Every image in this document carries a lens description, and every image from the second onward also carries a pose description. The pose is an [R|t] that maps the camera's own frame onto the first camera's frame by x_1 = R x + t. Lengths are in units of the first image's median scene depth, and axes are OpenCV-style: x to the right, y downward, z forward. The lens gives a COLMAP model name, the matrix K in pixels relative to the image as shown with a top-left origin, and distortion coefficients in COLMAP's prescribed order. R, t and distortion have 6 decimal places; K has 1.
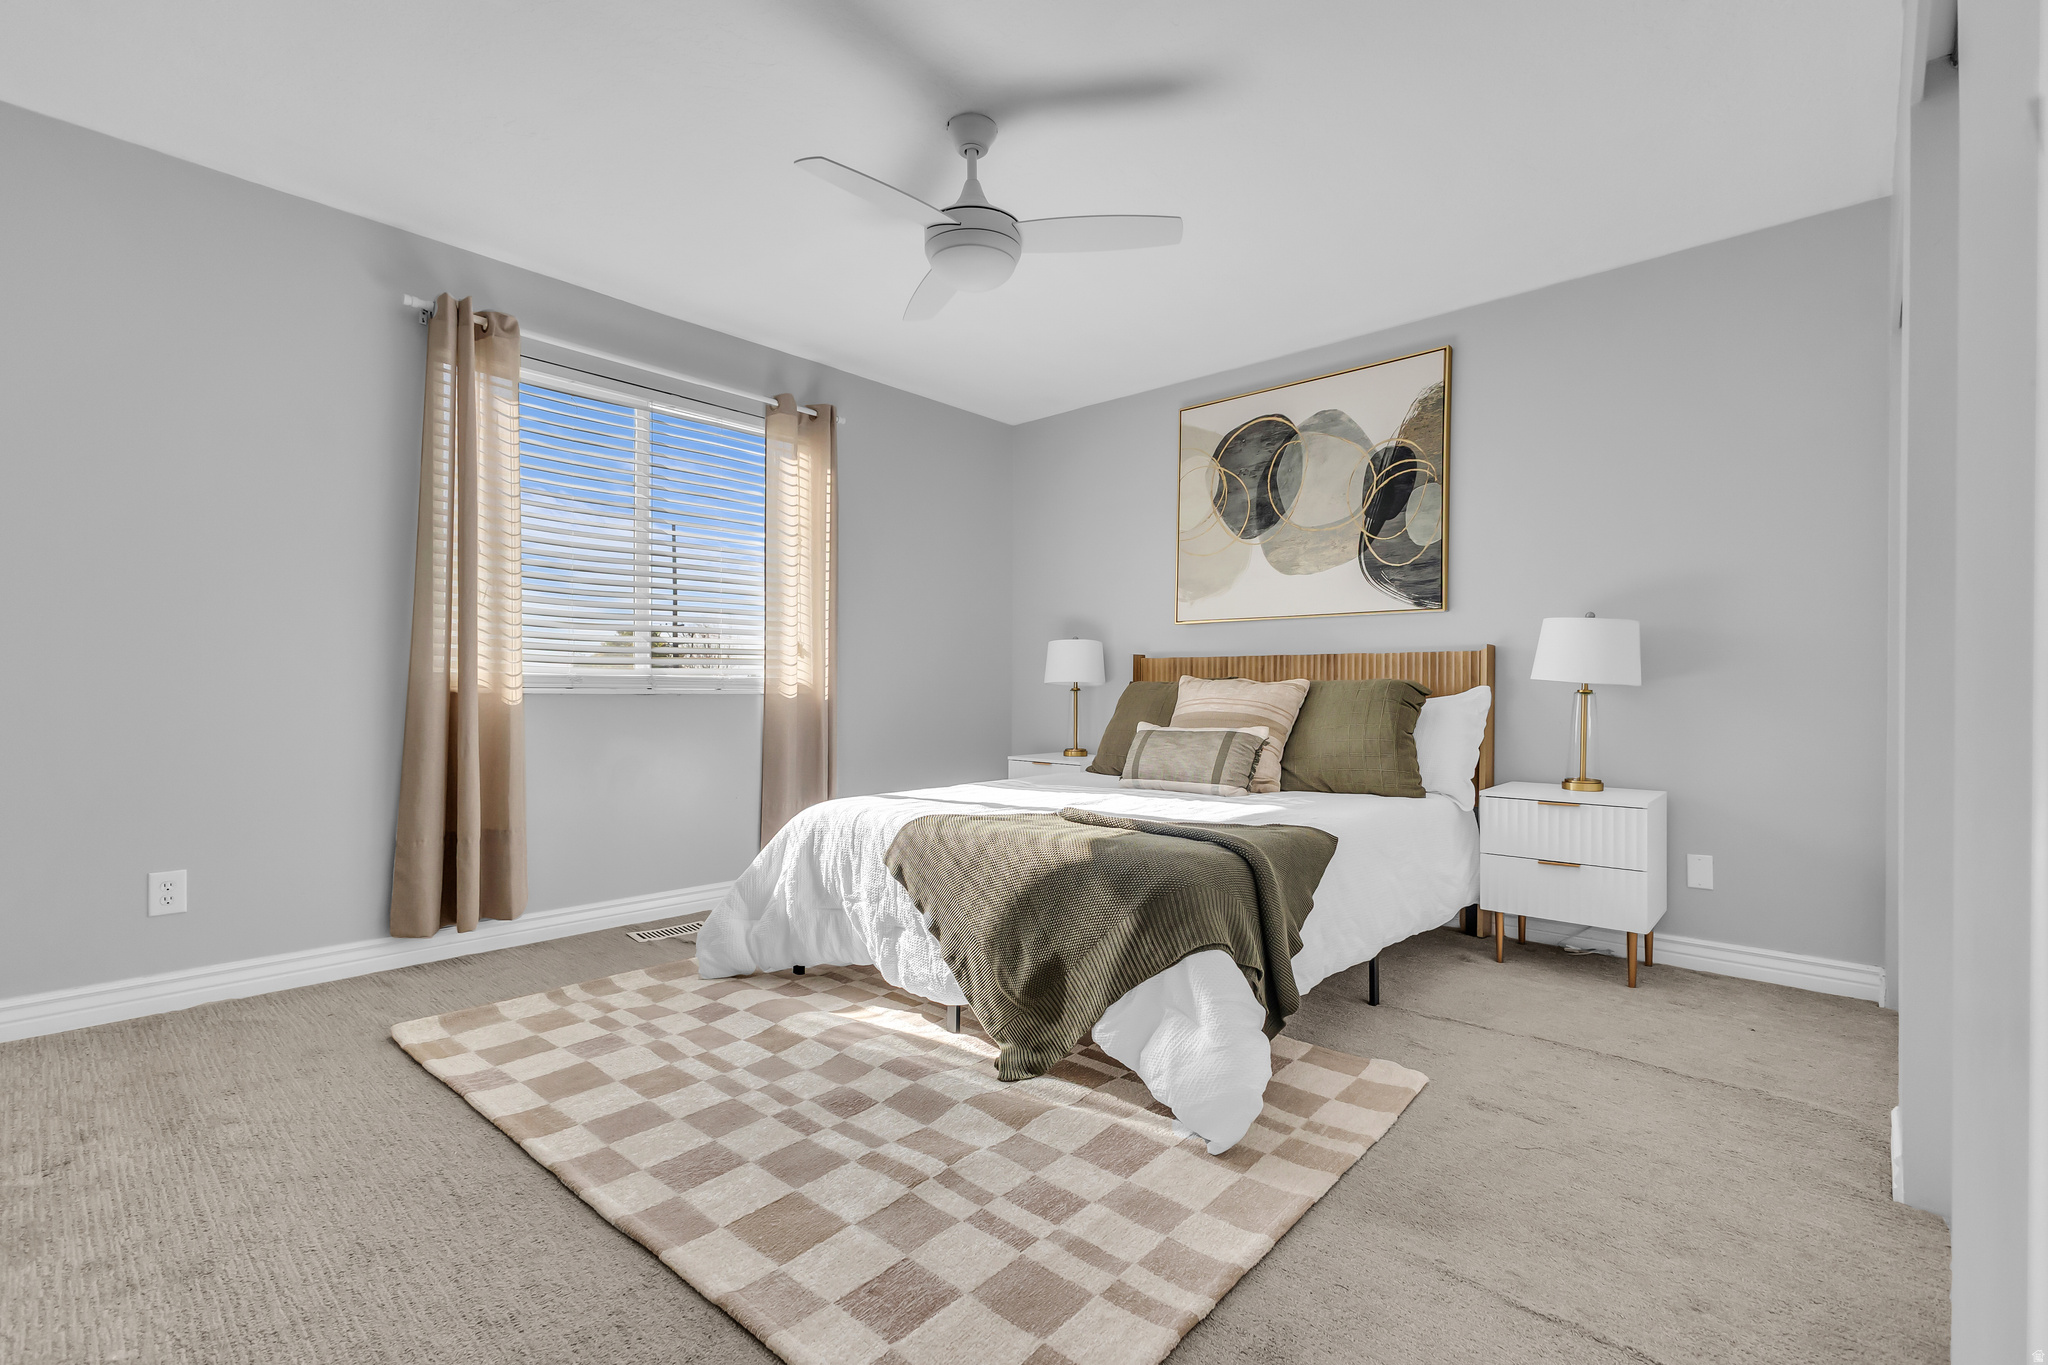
lens RADIAL K [[899.6, 0, 1033.3], [0, 899.6, 690.9], [0, 0, 1]] dist [0.012163, 0.000374]
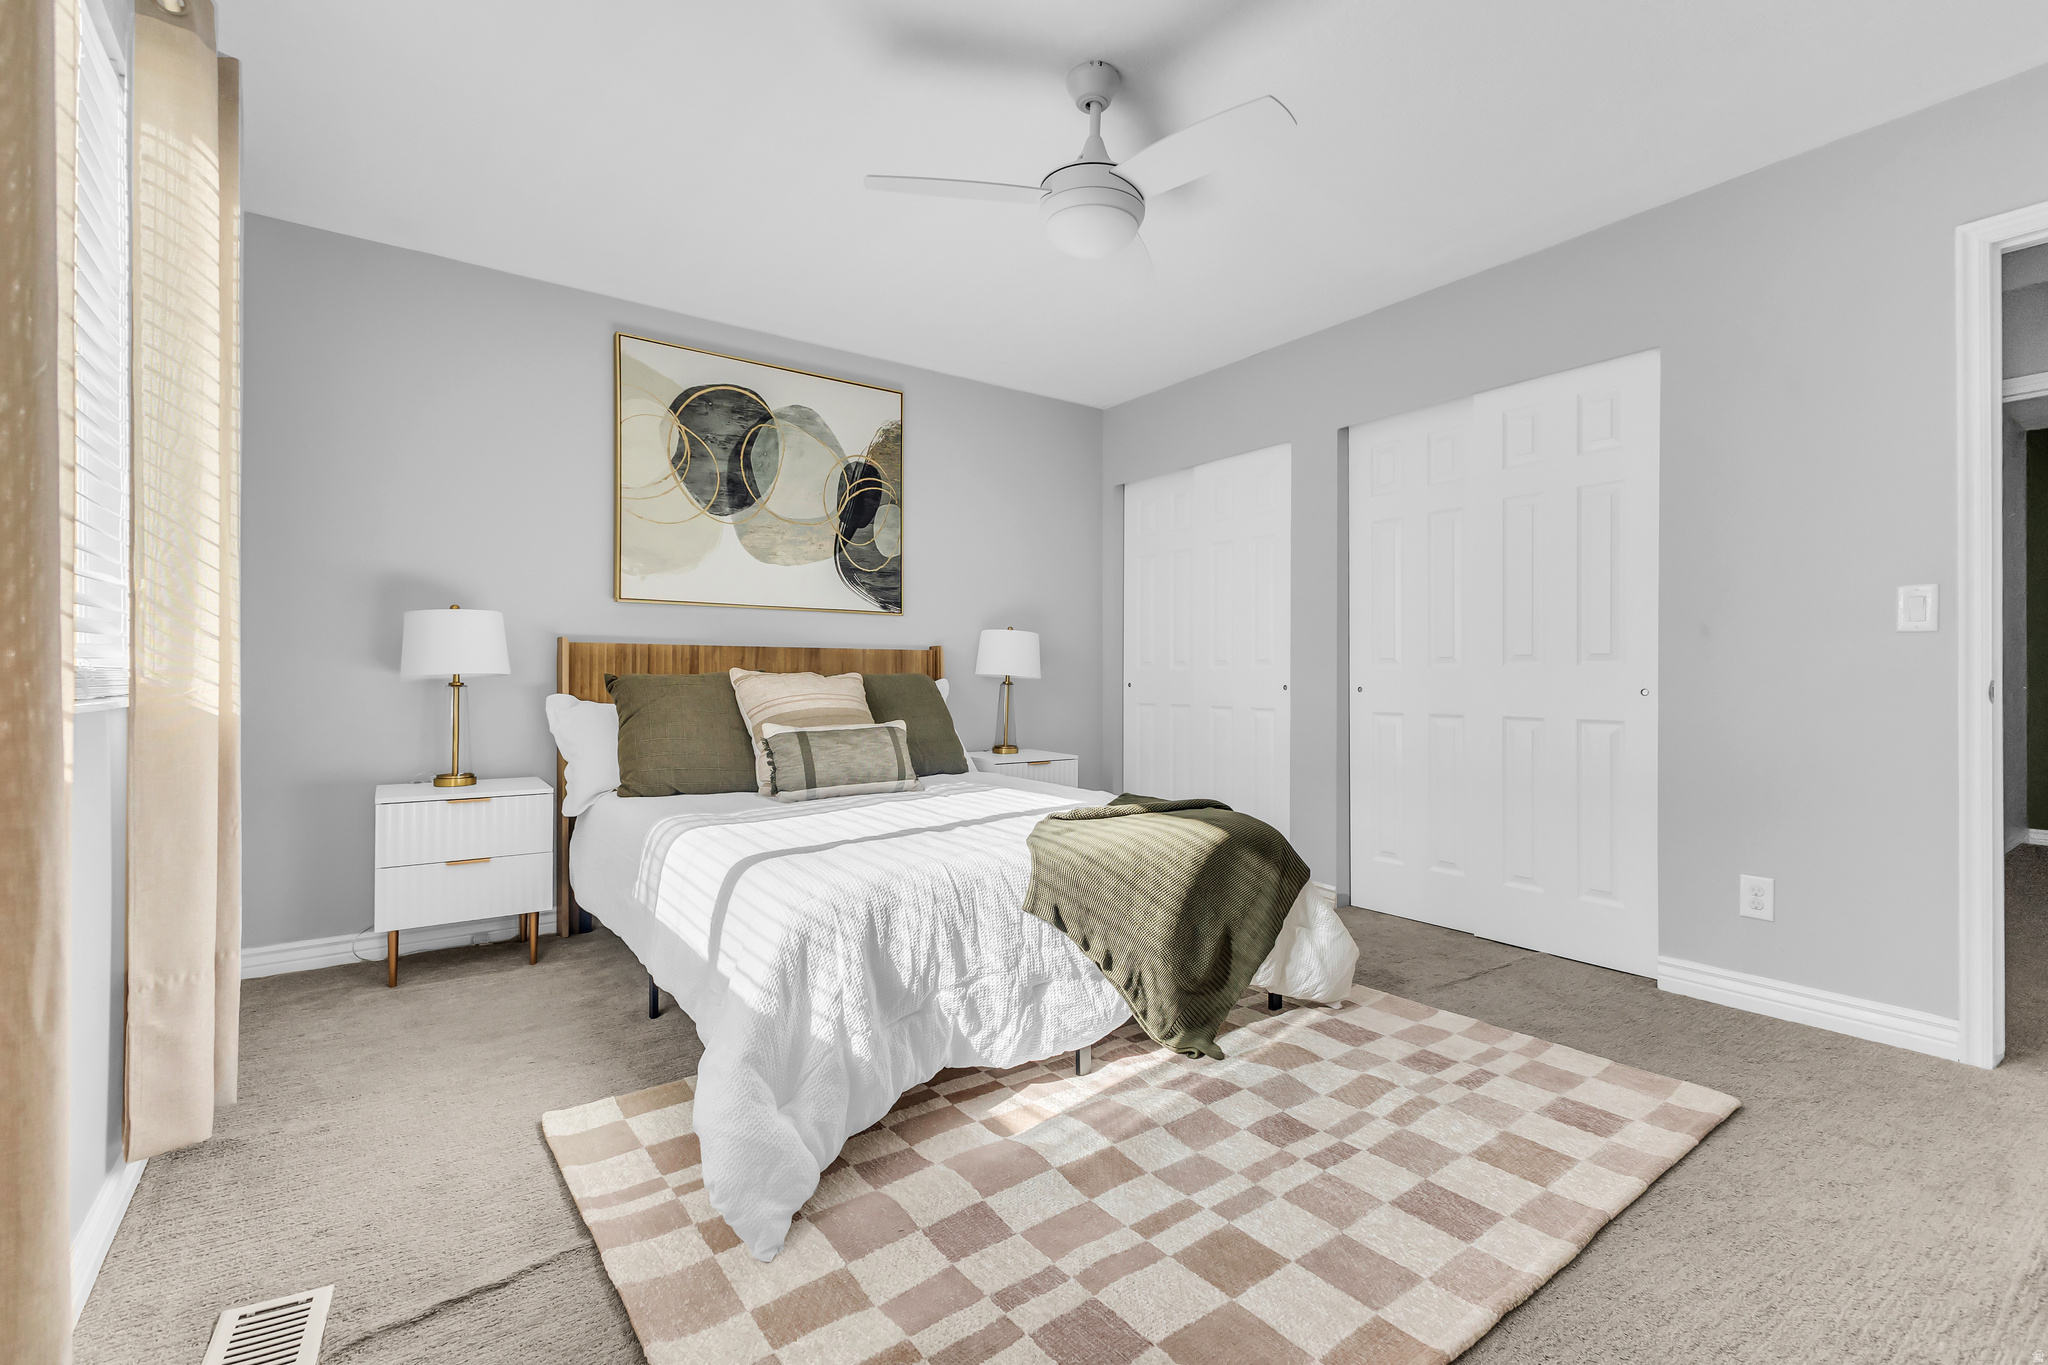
lens RADIAL K [[899.6, 0, 1030.5], [0, 899.6, 671.8], [0, 0, 1]] dist [0.012163, 0.000374]
pose [[0.223069, 0.001535, 0.974802, -0.640484], [0.003191, 0.999992, -0.002305, -0.011556], [-0.974797, 0.003625, 0.223062, 0.562782]]
